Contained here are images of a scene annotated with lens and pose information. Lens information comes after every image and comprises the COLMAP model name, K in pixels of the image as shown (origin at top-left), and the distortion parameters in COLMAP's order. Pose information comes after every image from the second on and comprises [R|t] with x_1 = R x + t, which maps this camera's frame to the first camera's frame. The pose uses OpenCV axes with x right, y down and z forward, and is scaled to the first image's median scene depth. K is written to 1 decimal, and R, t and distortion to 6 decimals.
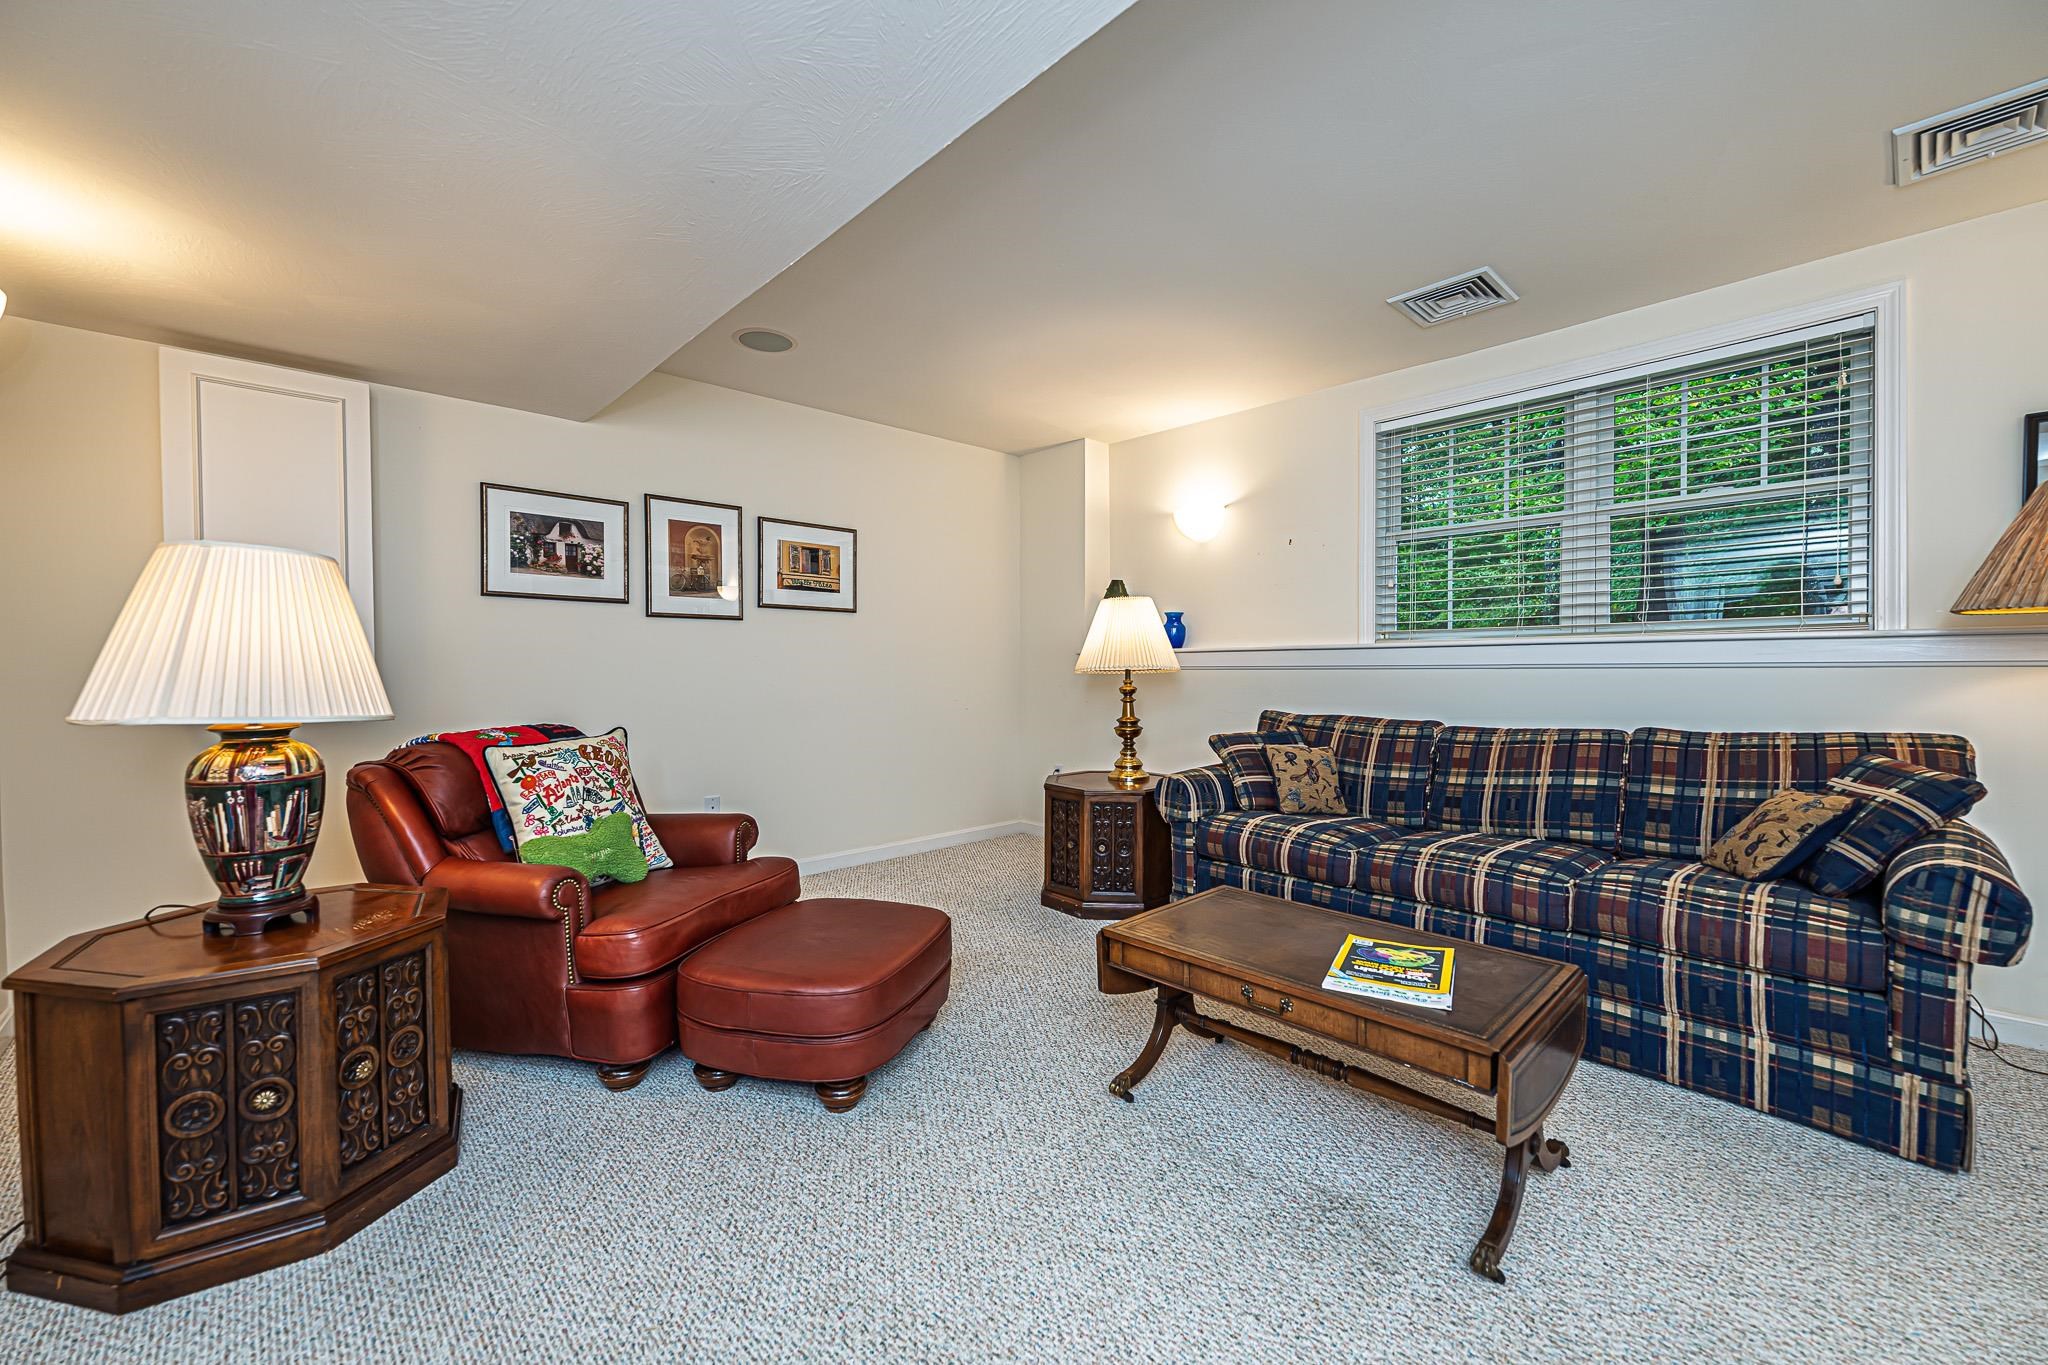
lens RADIAL K [[806.3, 0, 1036.1], [0, 806.3, 678.1], [0, 0, 1]] dist [0.001474, 0.000134]
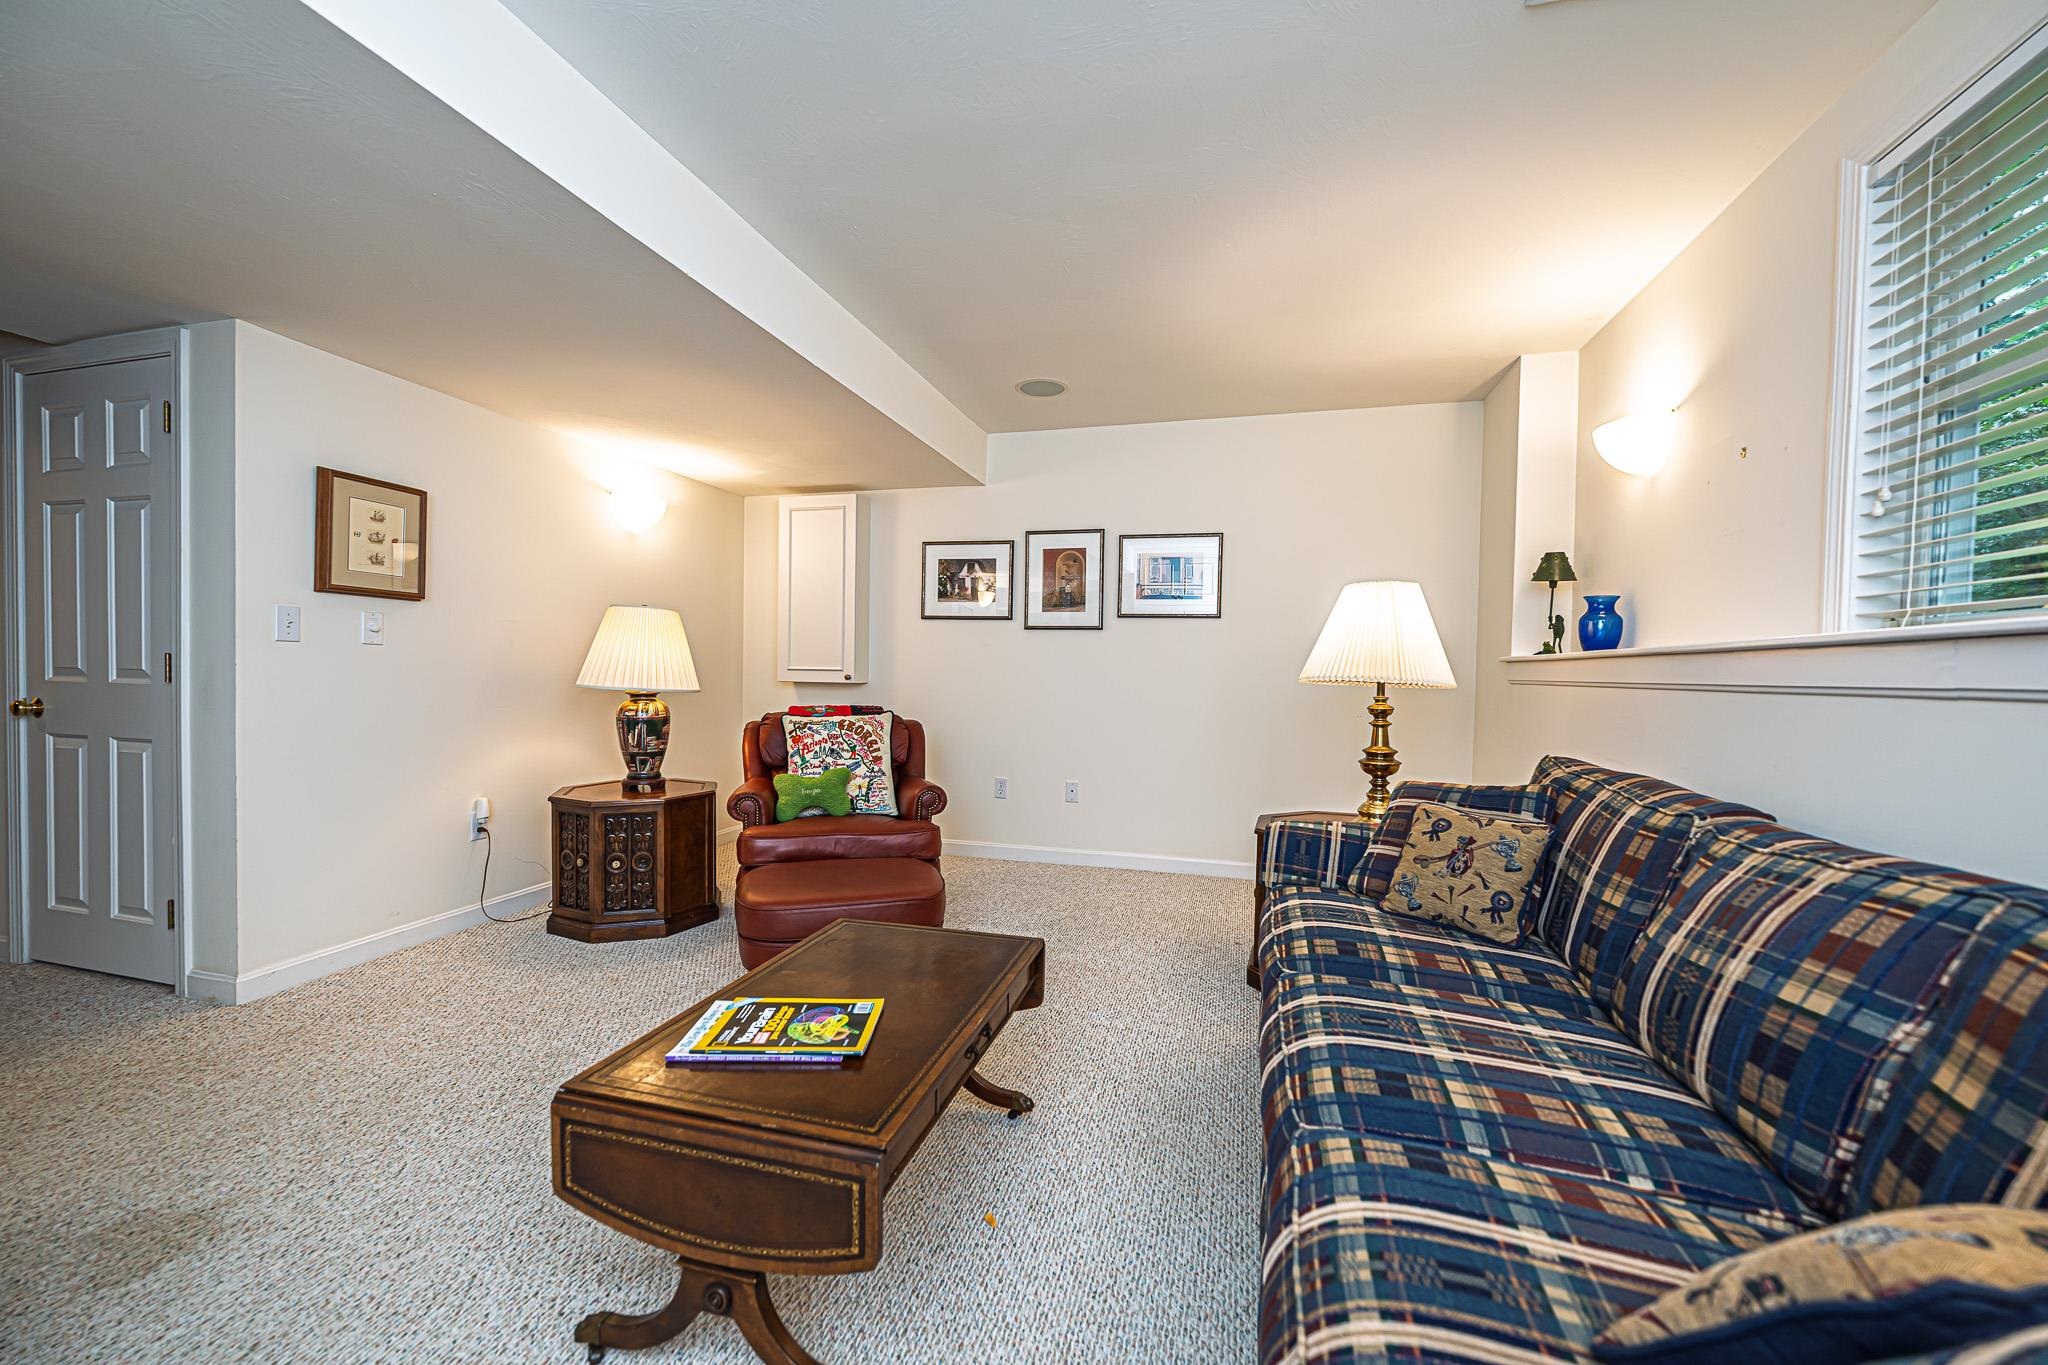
lens RADIAL K [[806.3, 0, 1026.8], [0, 806.3, 680.6], [0, 0, 1]] dist [0.001474, 0.000134]
pose [[0.520806, 0.025723, -0.853287, 0.635333], [-0.032212, 0.999426, 0.010468, -0.010482], [0.853067, 0.022035, 0.521336, 0.378721]]
